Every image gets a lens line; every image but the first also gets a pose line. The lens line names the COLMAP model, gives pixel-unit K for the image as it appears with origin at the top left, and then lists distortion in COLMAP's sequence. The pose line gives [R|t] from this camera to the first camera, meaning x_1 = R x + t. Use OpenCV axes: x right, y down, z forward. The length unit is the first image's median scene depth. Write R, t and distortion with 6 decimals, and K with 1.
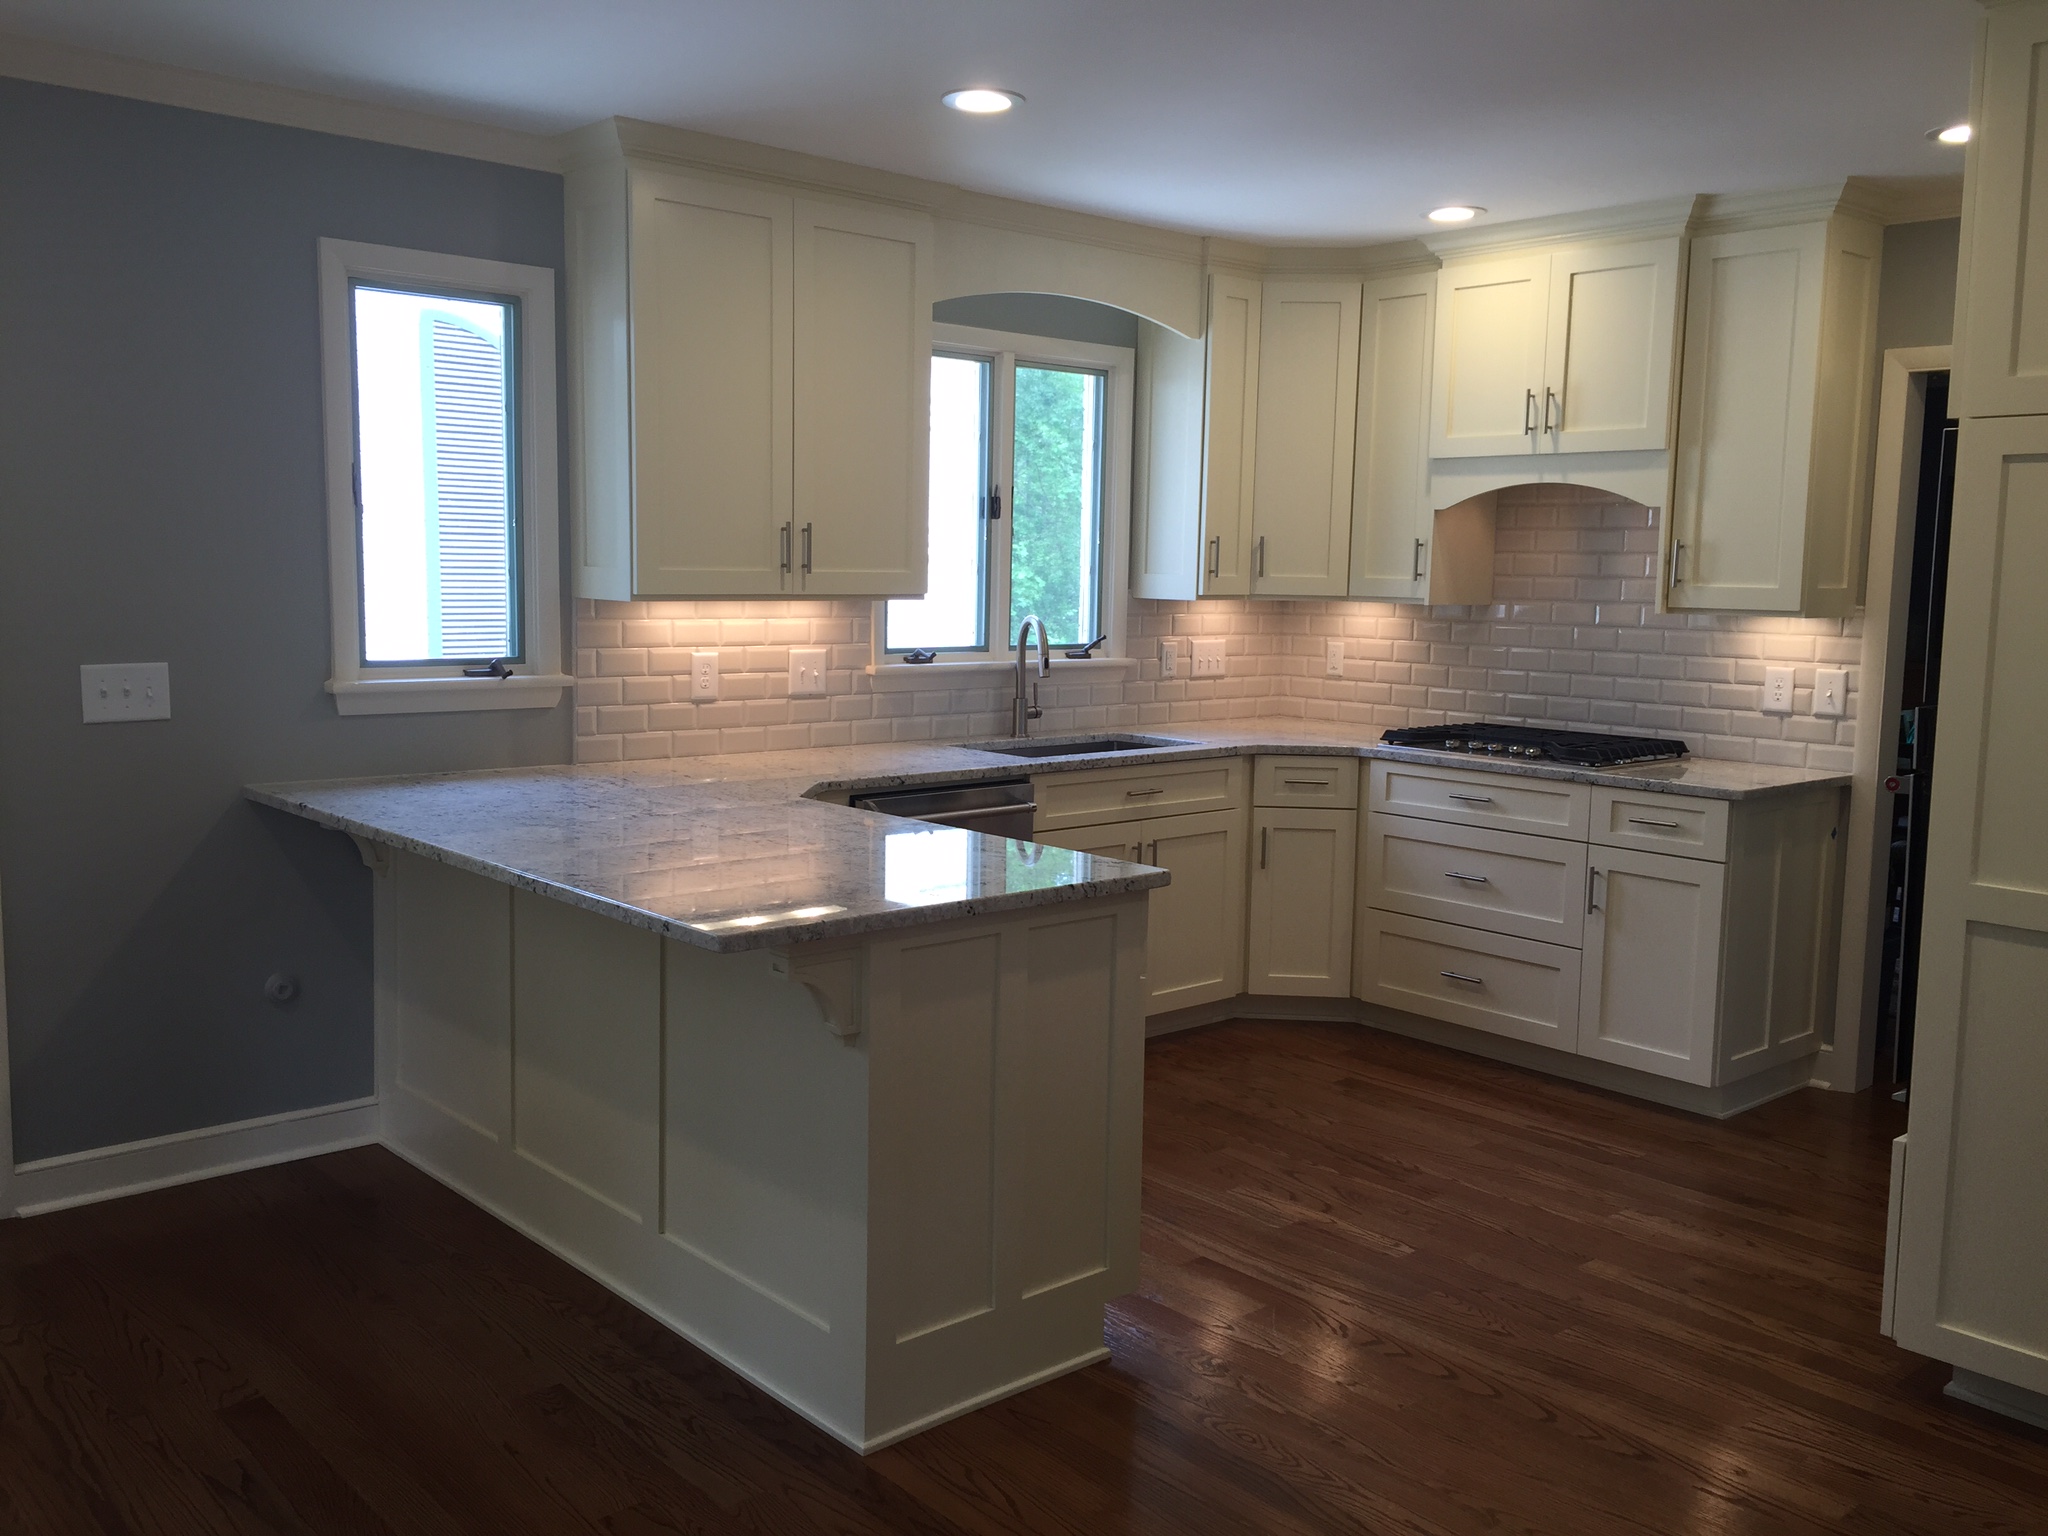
lens RADIAL K [[1752.2, 0, 1028.6], [0, 1752.2, 778.8], [0, 0, 1]] dist [0.073773, -0.115607]
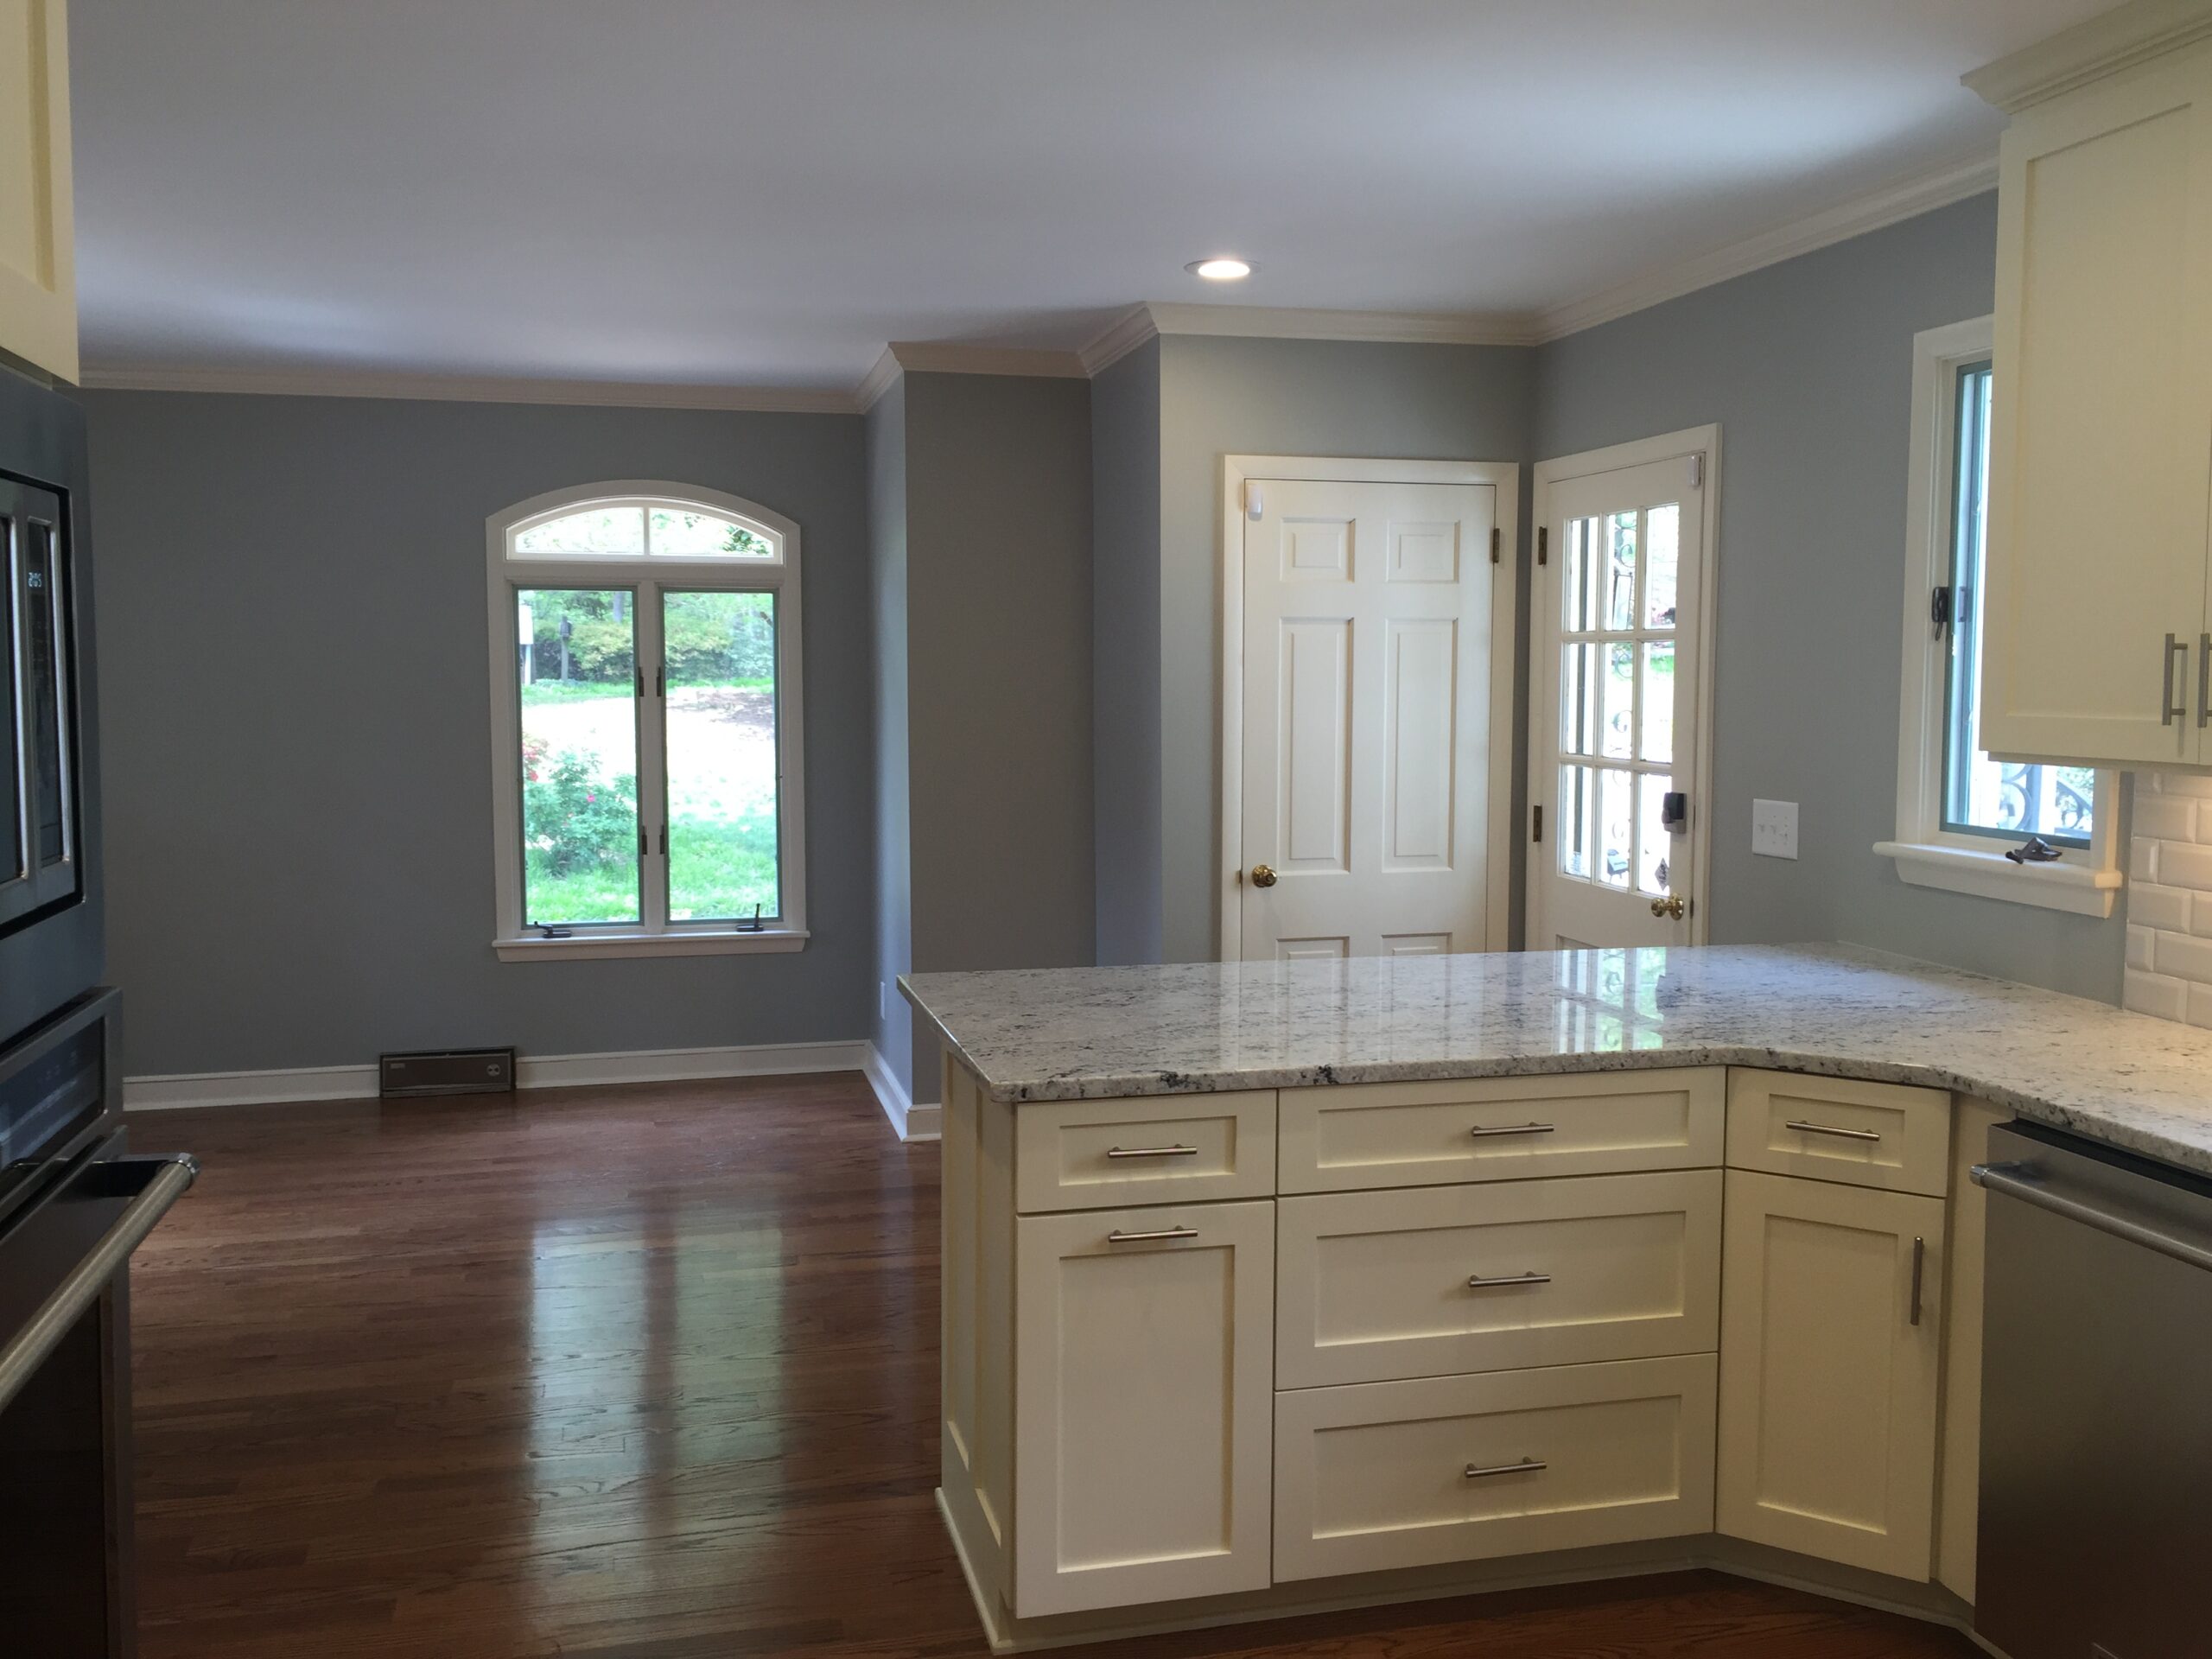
lens RADIAL K [[1892.5, 0, 1111.0], [0, 1892.5, 841.2], [0, 0, 1]] dist [0.073773, -0.115607]
pose [[-0.468728, 0.063631, -0.881048, 0.490070], [-0.119251, 0.983713, 0.134488, -0.107957], [0.875256, 0.168104, -0.453506, 0.866523]]
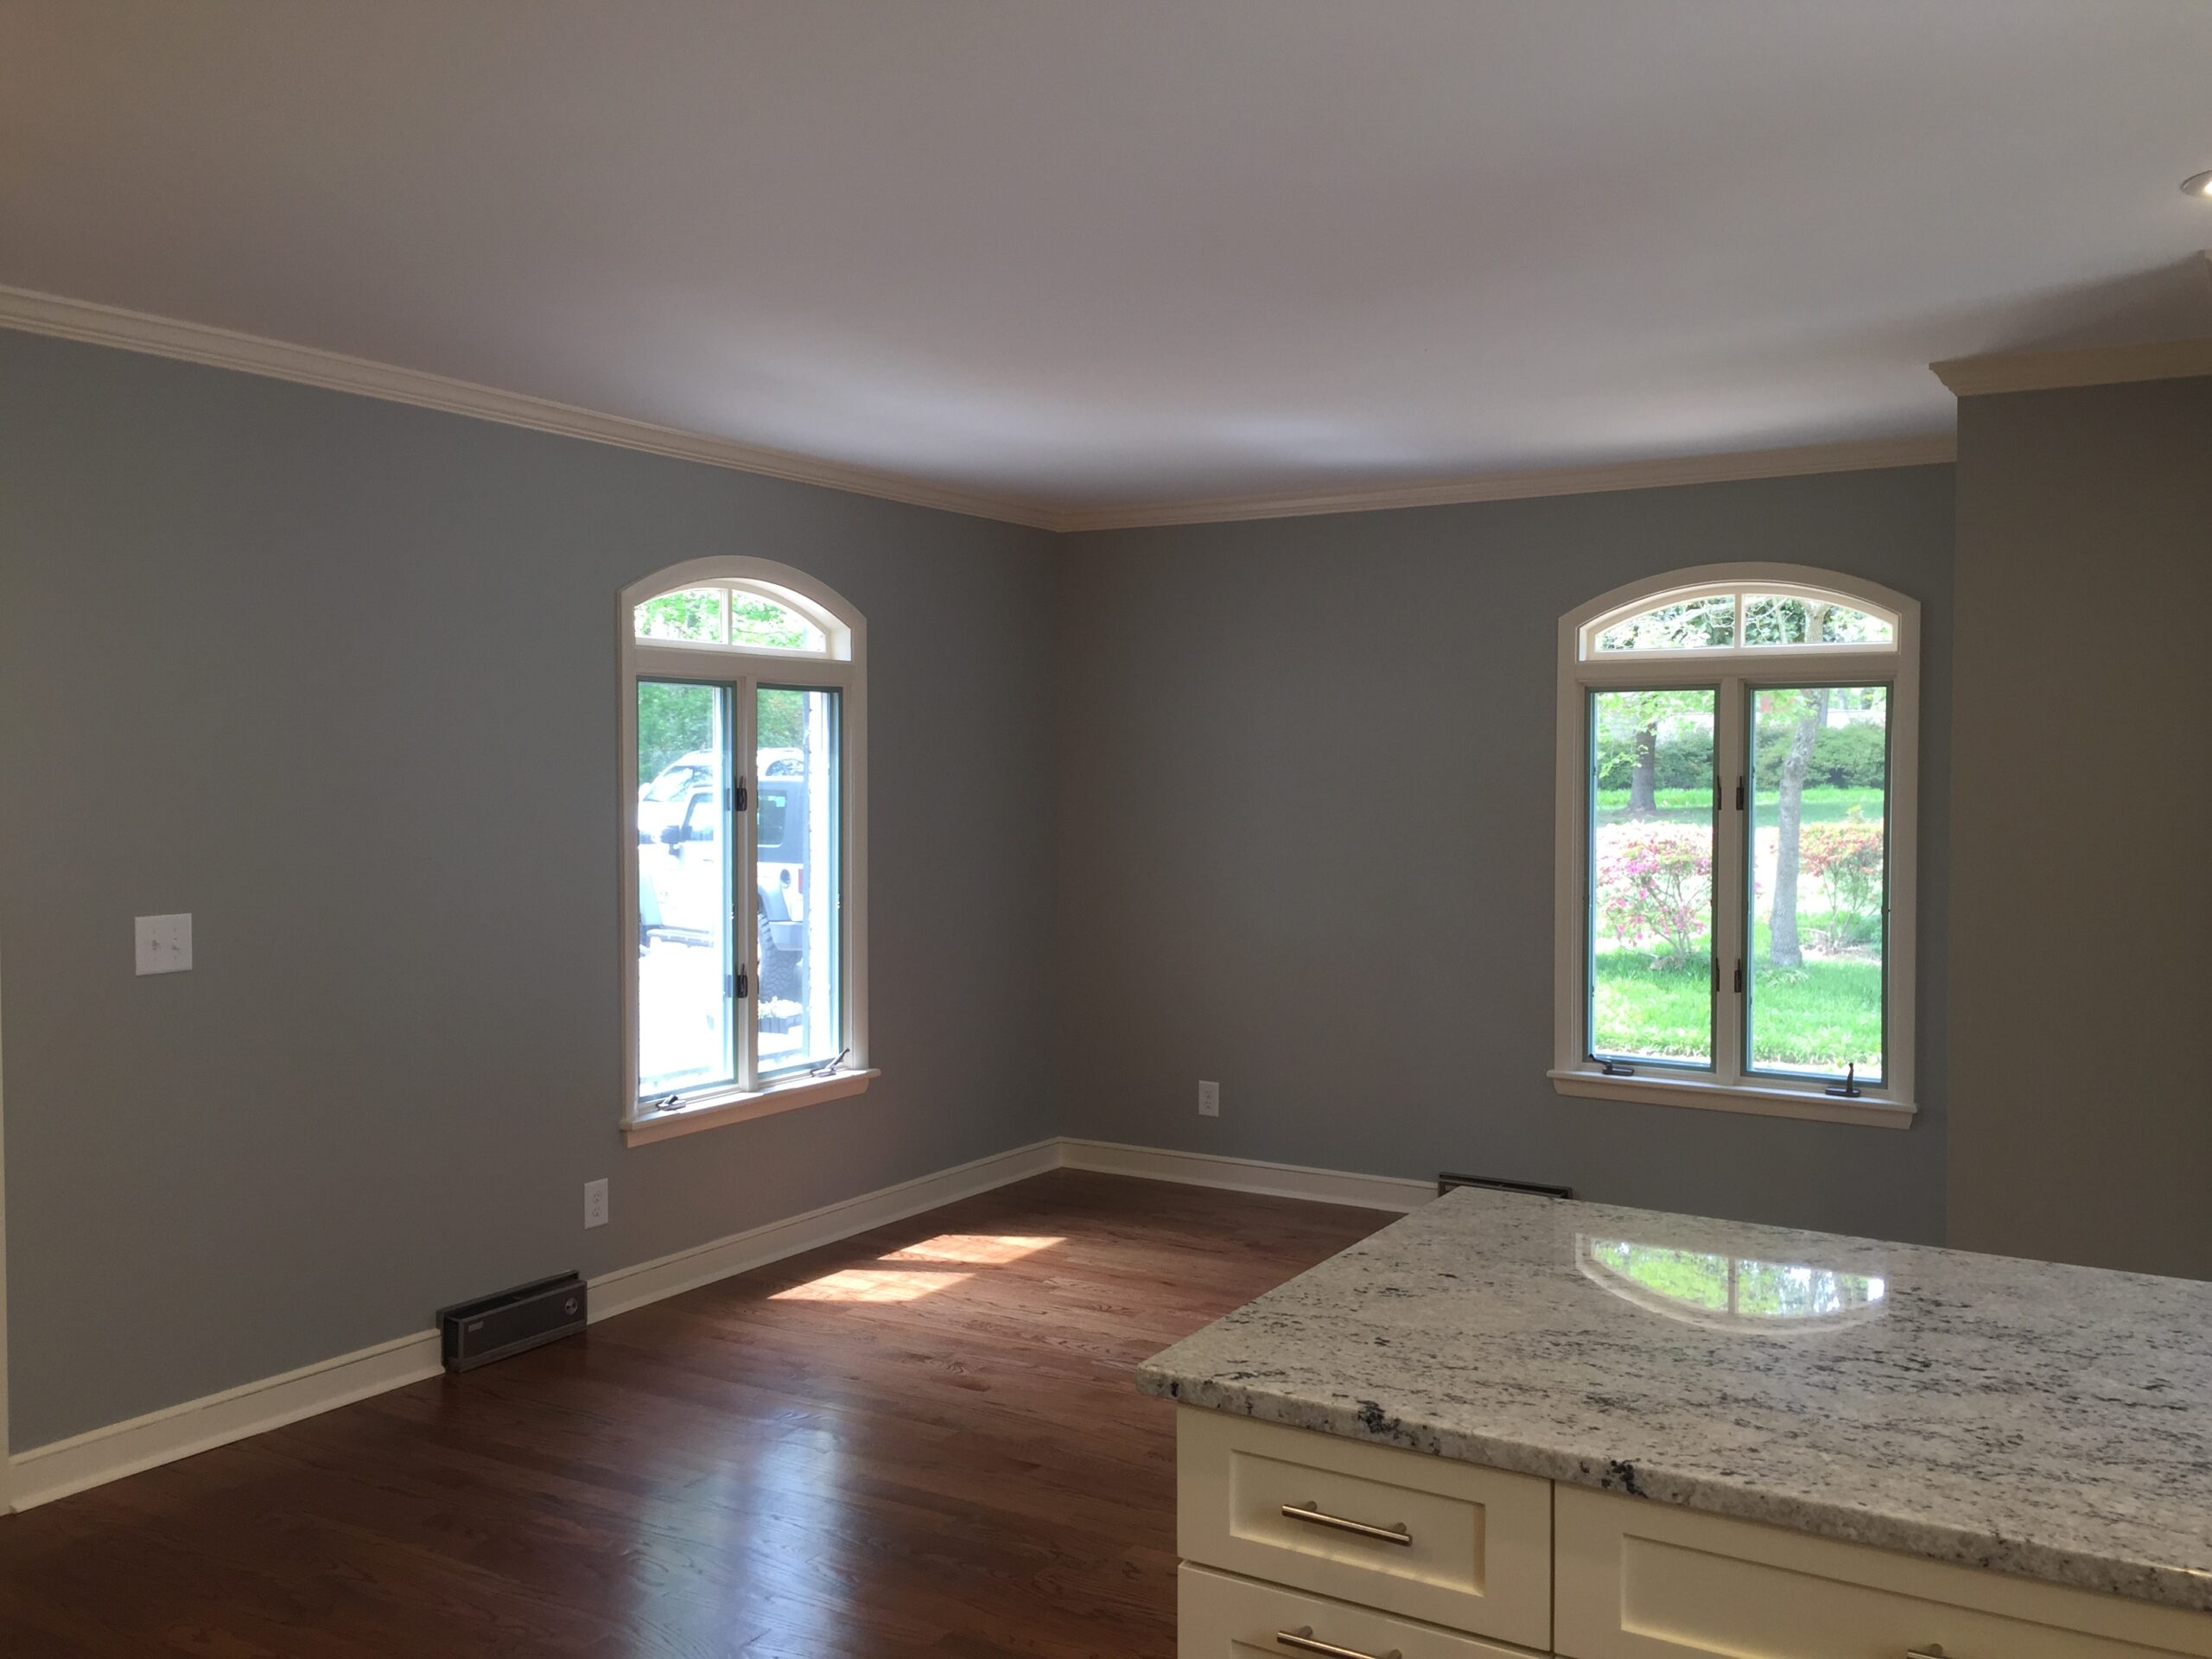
lens RADIAL K [[1892.5, 0, 1111.0], [0, 1892.5, 841.2], [0, 0, 1]] dist [0.073773, -0.115607]
pose [[-0.957480, -0.008252, -0.288381, 0.165684], [-0.055196, 0.986366, 0.155034, -0.129566], [0.283169, 0.164360, -0.944881, 0.951599]]
